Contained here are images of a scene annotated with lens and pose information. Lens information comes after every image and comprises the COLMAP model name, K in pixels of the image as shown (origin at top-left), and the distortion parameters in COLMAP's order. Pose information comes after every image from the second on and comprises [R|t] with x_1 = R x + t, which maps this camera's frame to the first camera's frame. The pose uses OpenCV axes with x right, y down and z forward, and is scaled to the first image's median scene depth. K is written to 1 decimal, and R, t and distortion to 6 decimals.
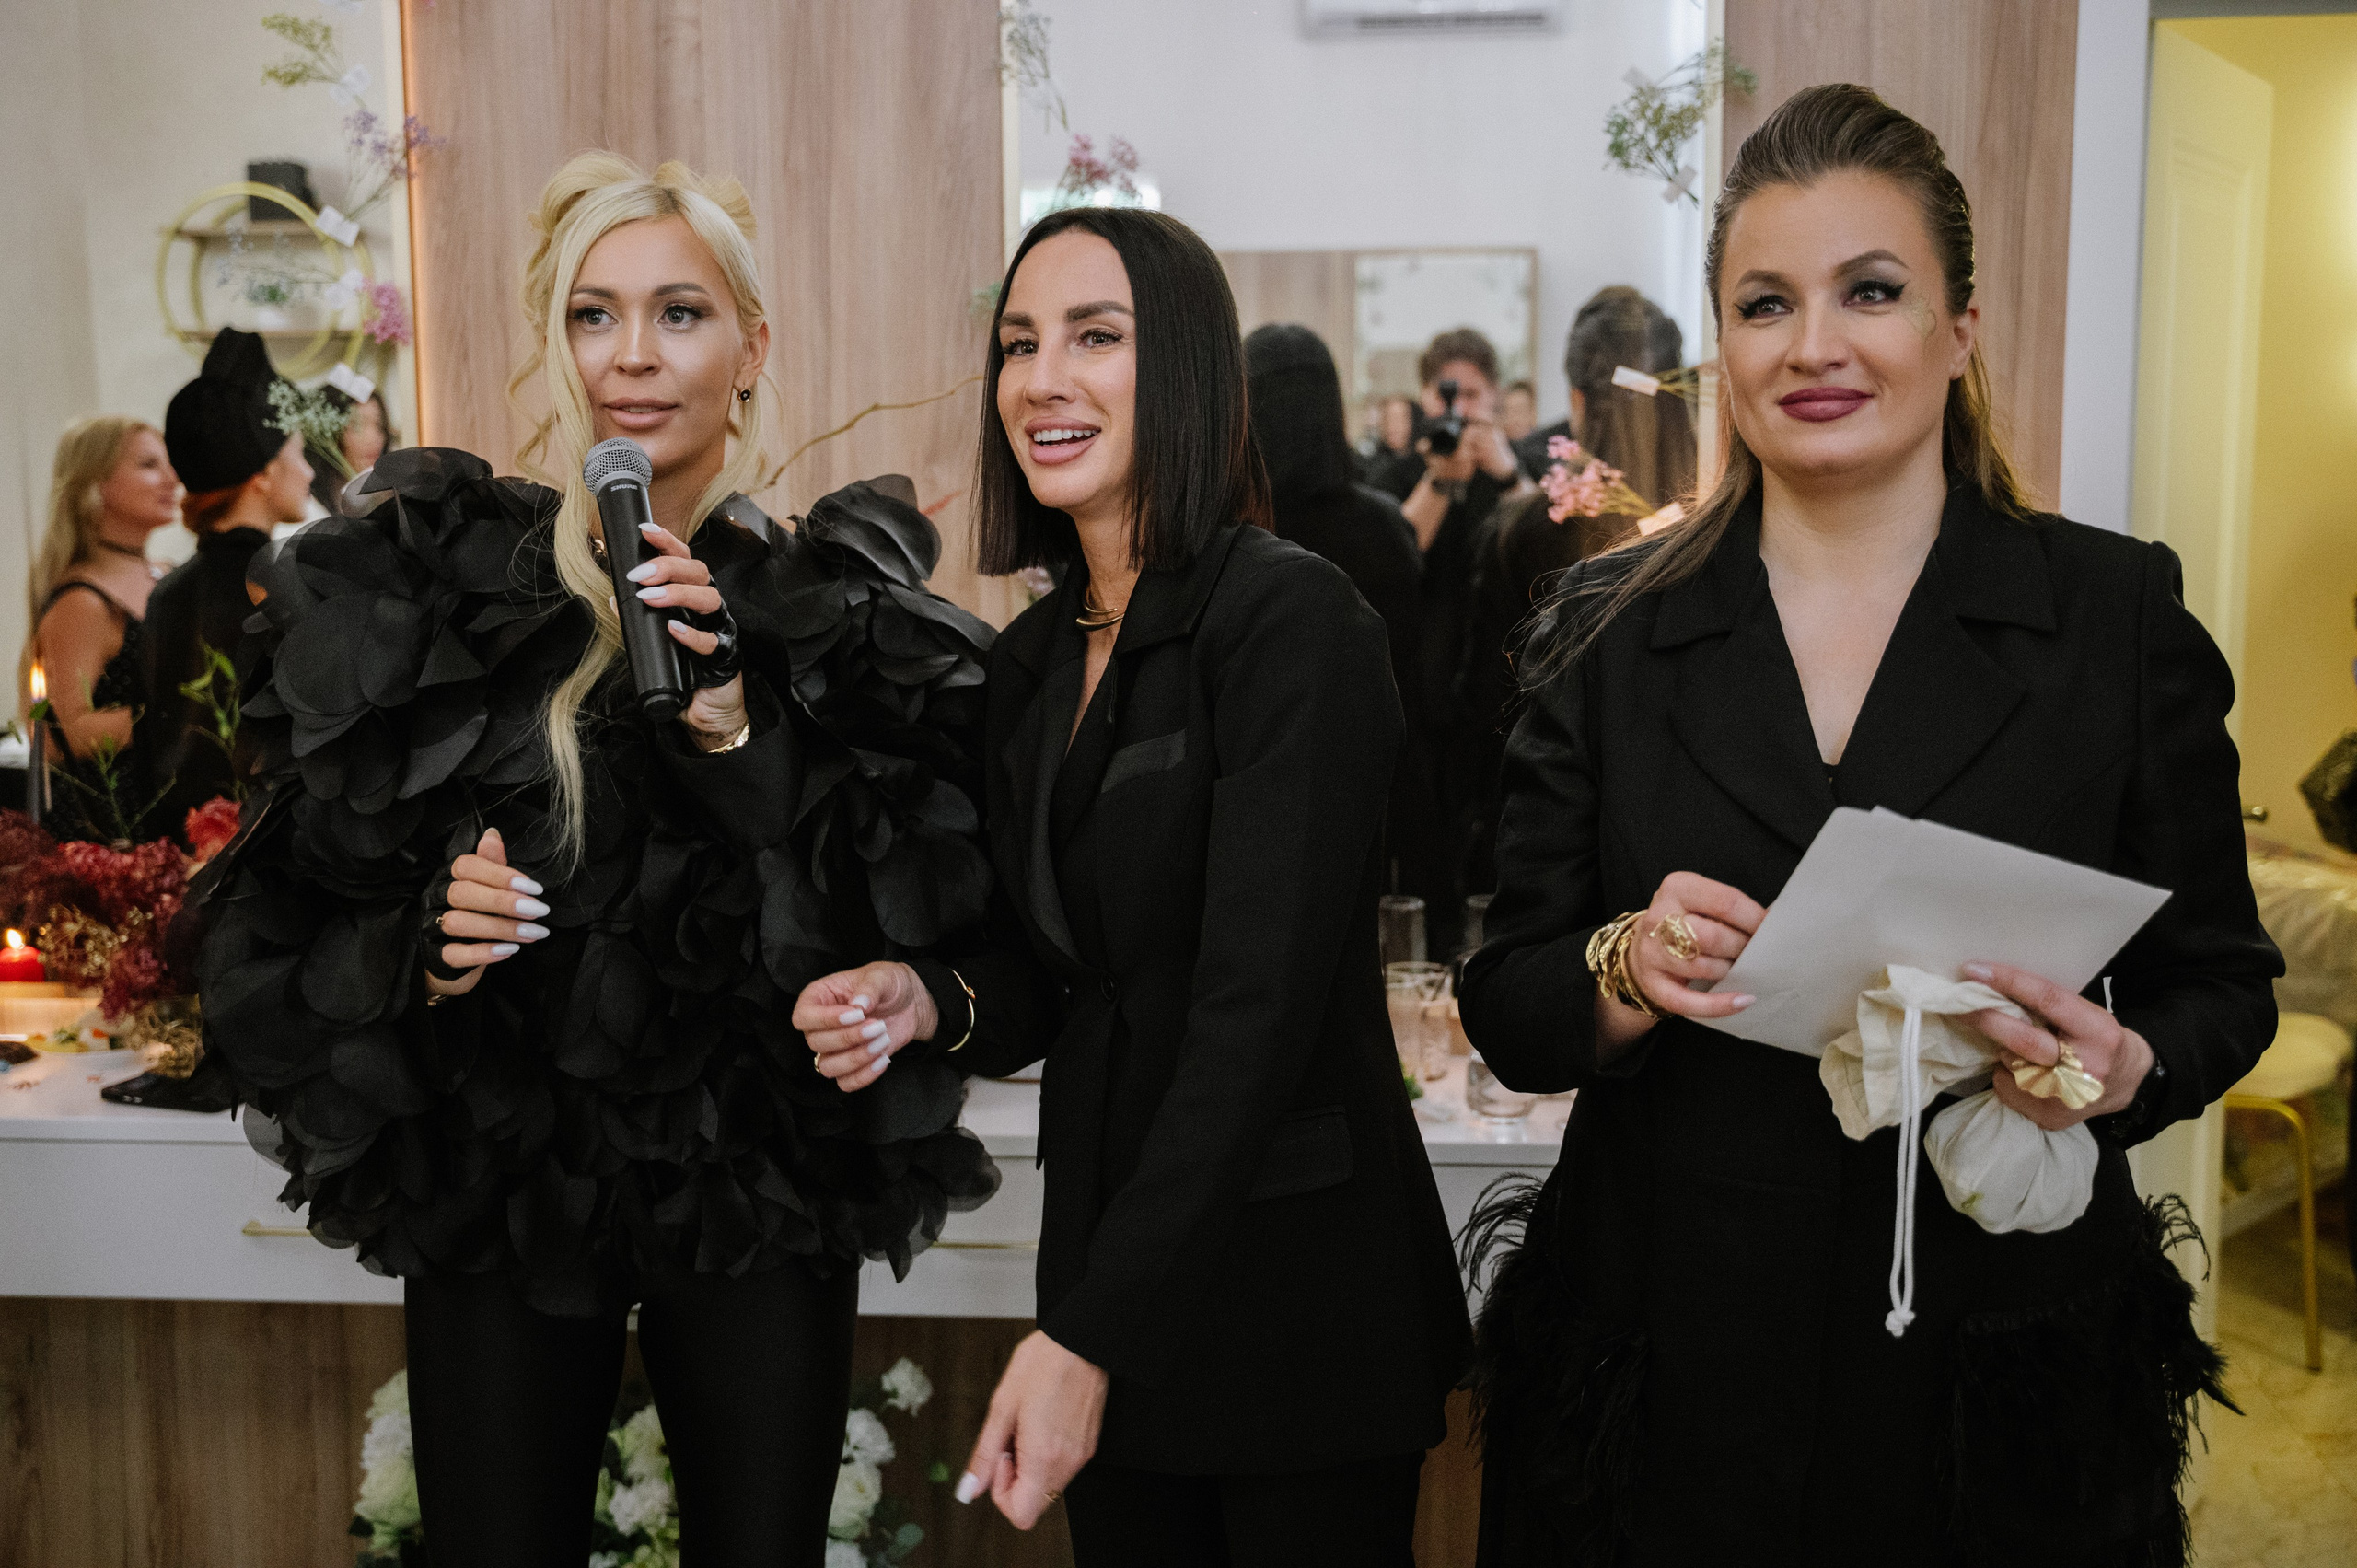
lens RADIAL K [[2665.6, 0, 1181.0], [0, 2665.6, 788.1], [0, 0, 1]] dist [0.022904, 0.000000]
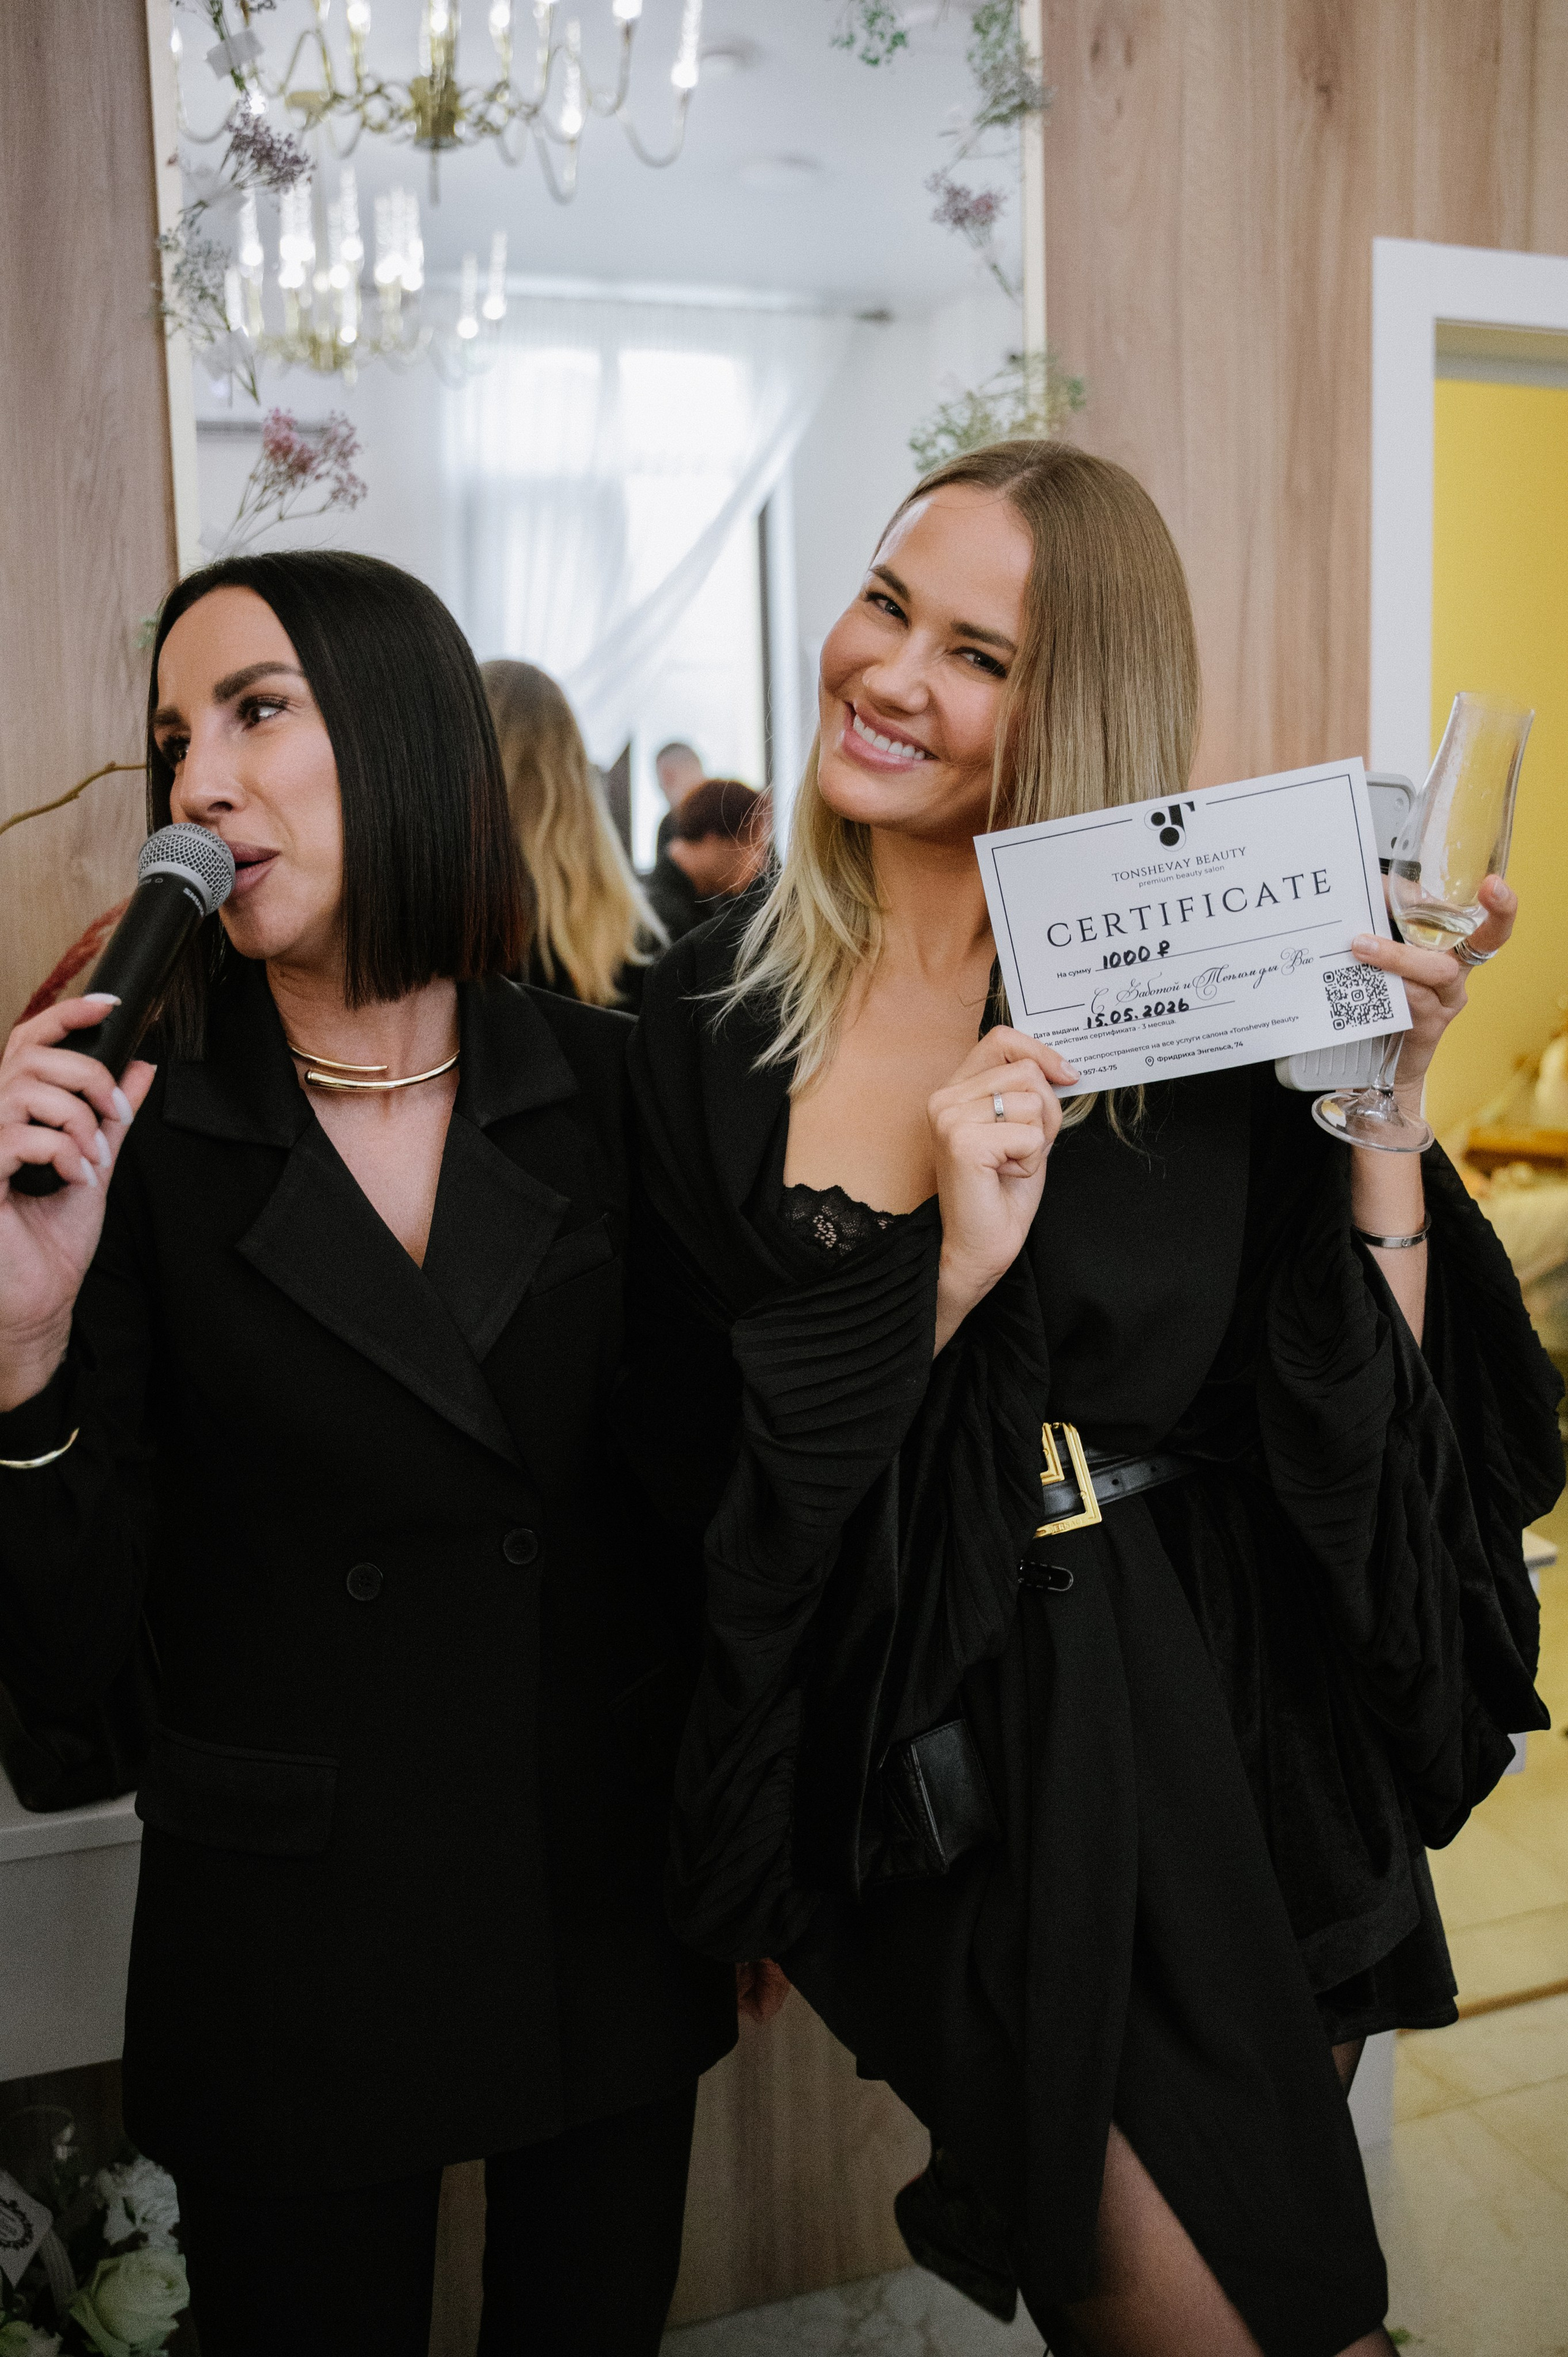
lens RADIAL K [[2180.9, 0, 836.2], [0, 2180.9, 1180.2], [0, 0, 1]] dist [-0.059483, 0.001053]
pose [[0.904724, -0.080037, 0.418412, -0.162394], [0.070837, 0.996783, 0.037503, -0.041419], [-0.420068, -0.004291, 0.907483, 0.380203]]
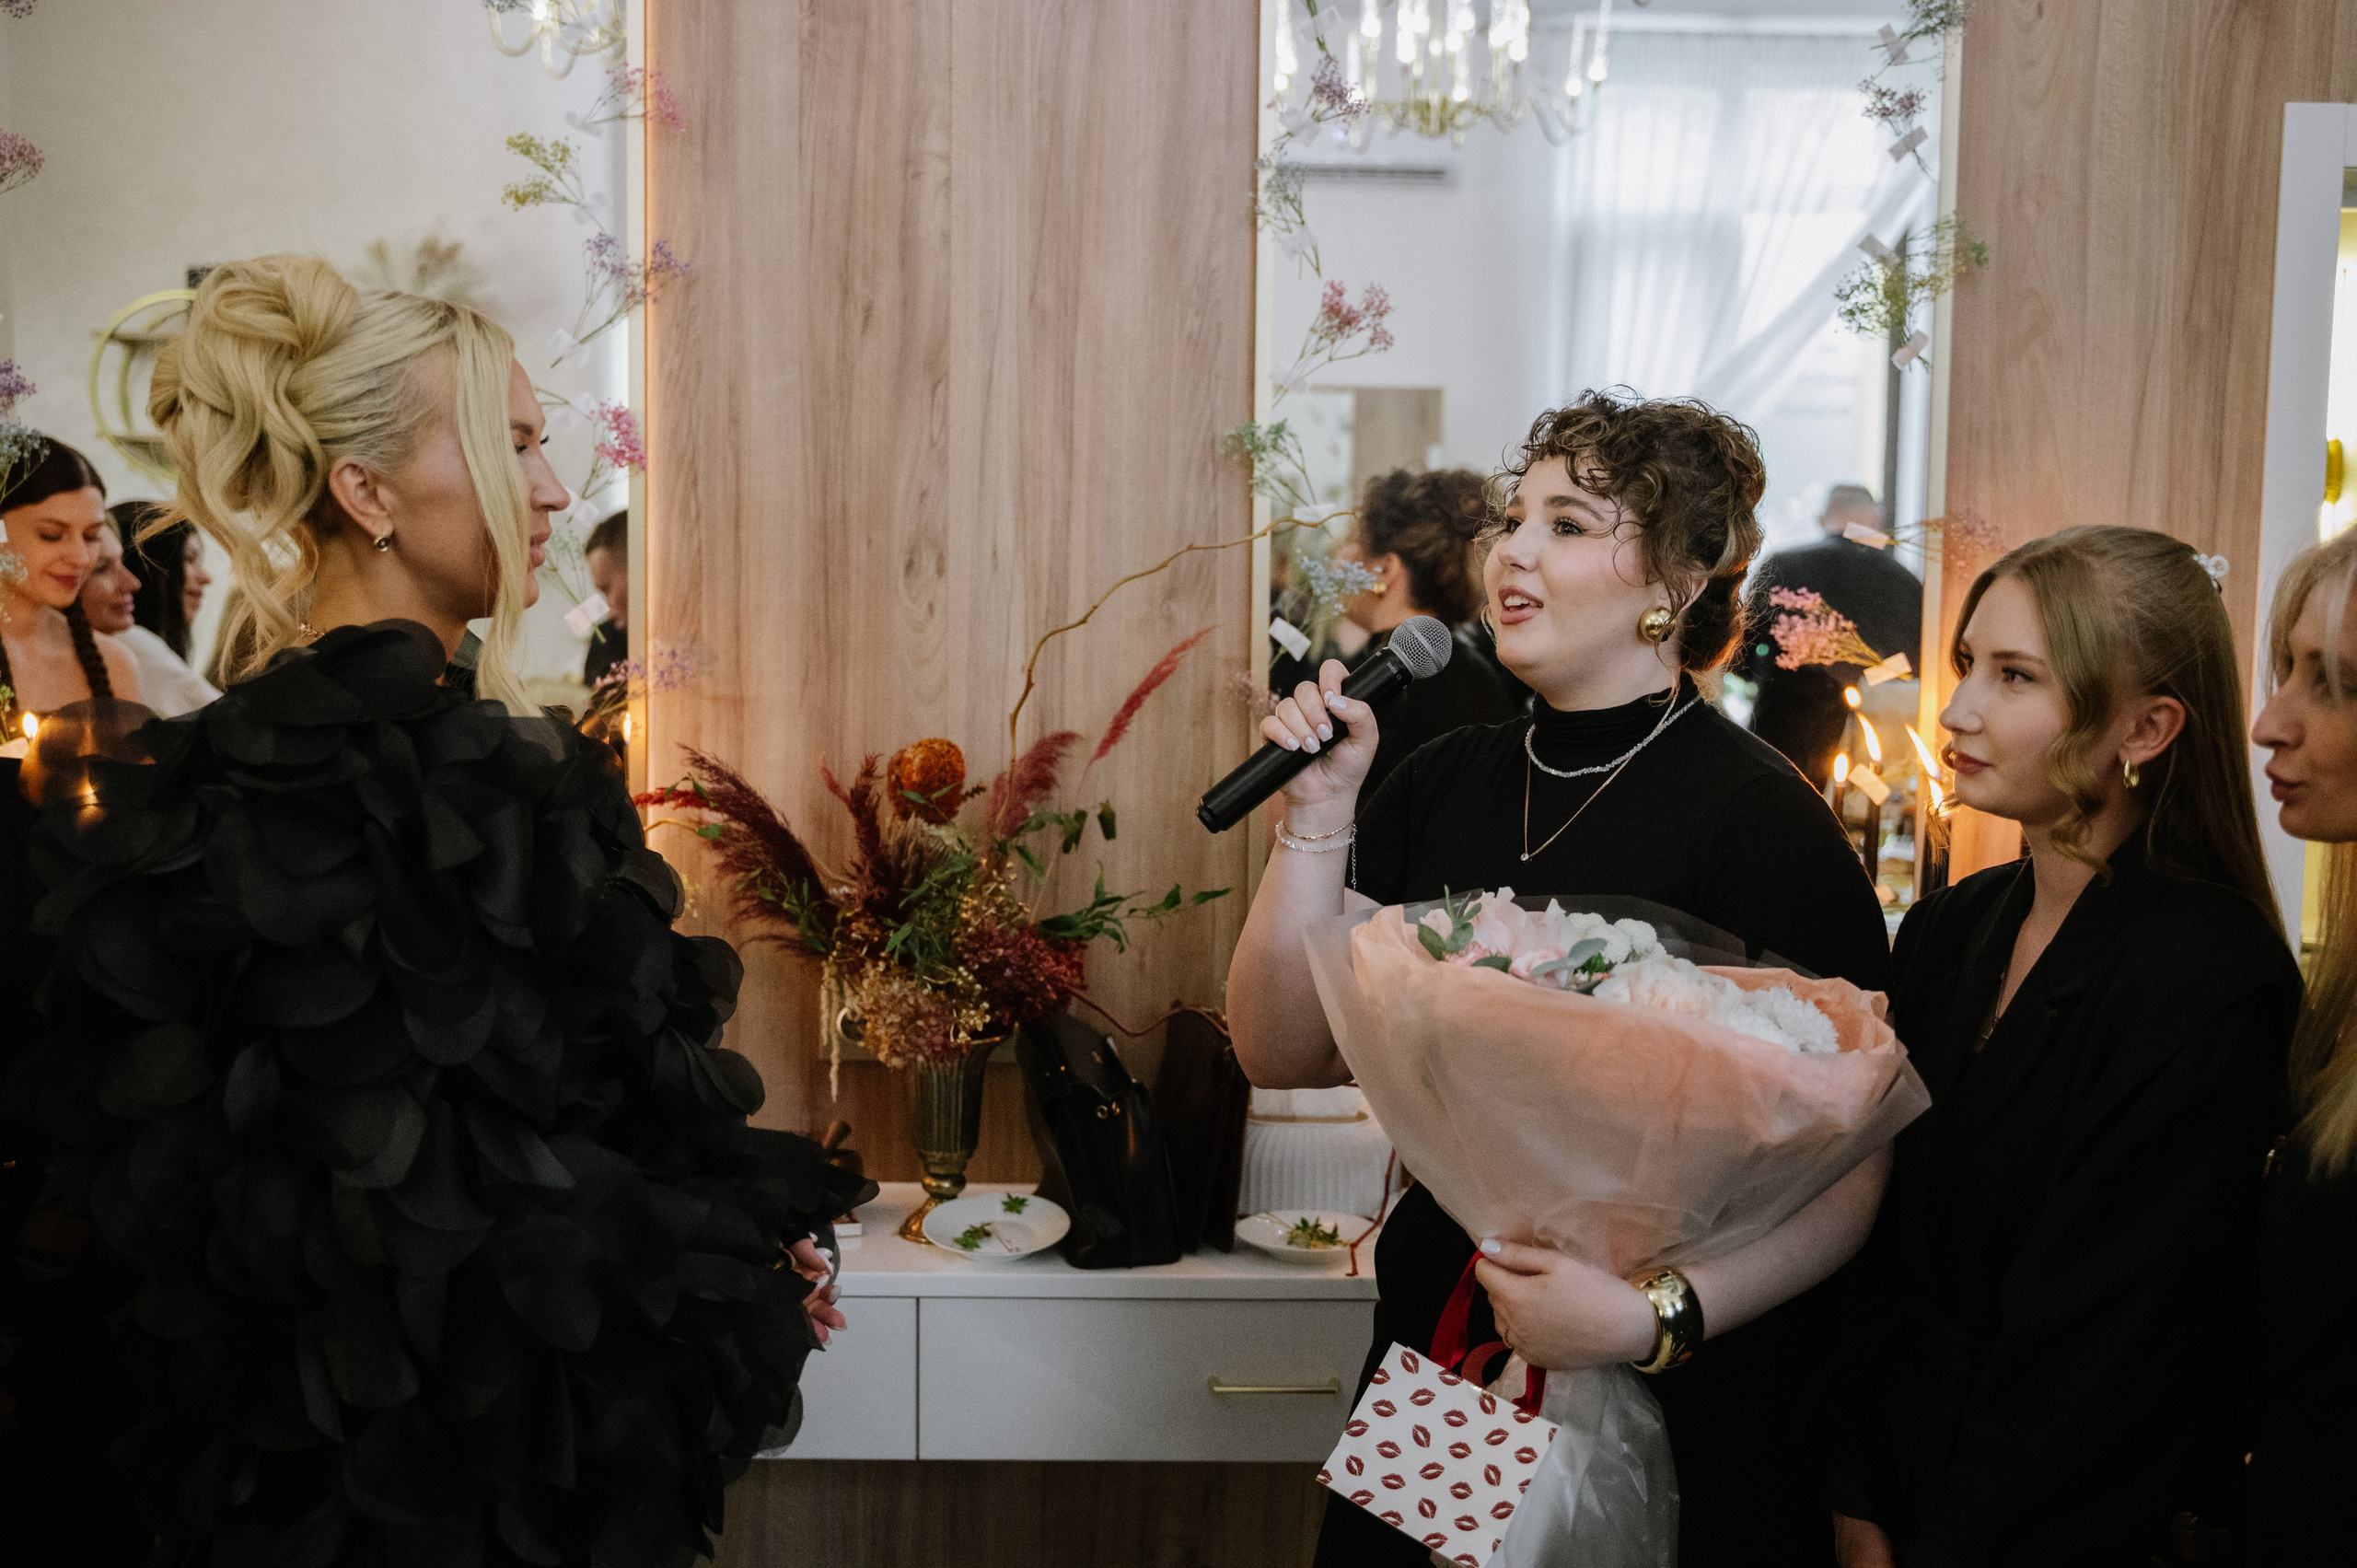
lens RADIAL K [[2588.1, 0, 1186.5], [0, 2588.1, 786.7], [0, 0, 1]] dist [0.005938, 0.000000]
pose [[0.993781, 0.012137, 0.110691, -0.195913], [-0.007475, 0.999071, -0.042437, -0.010681], [-0.111103, 0.041346, 0.992948, 0.037072]]
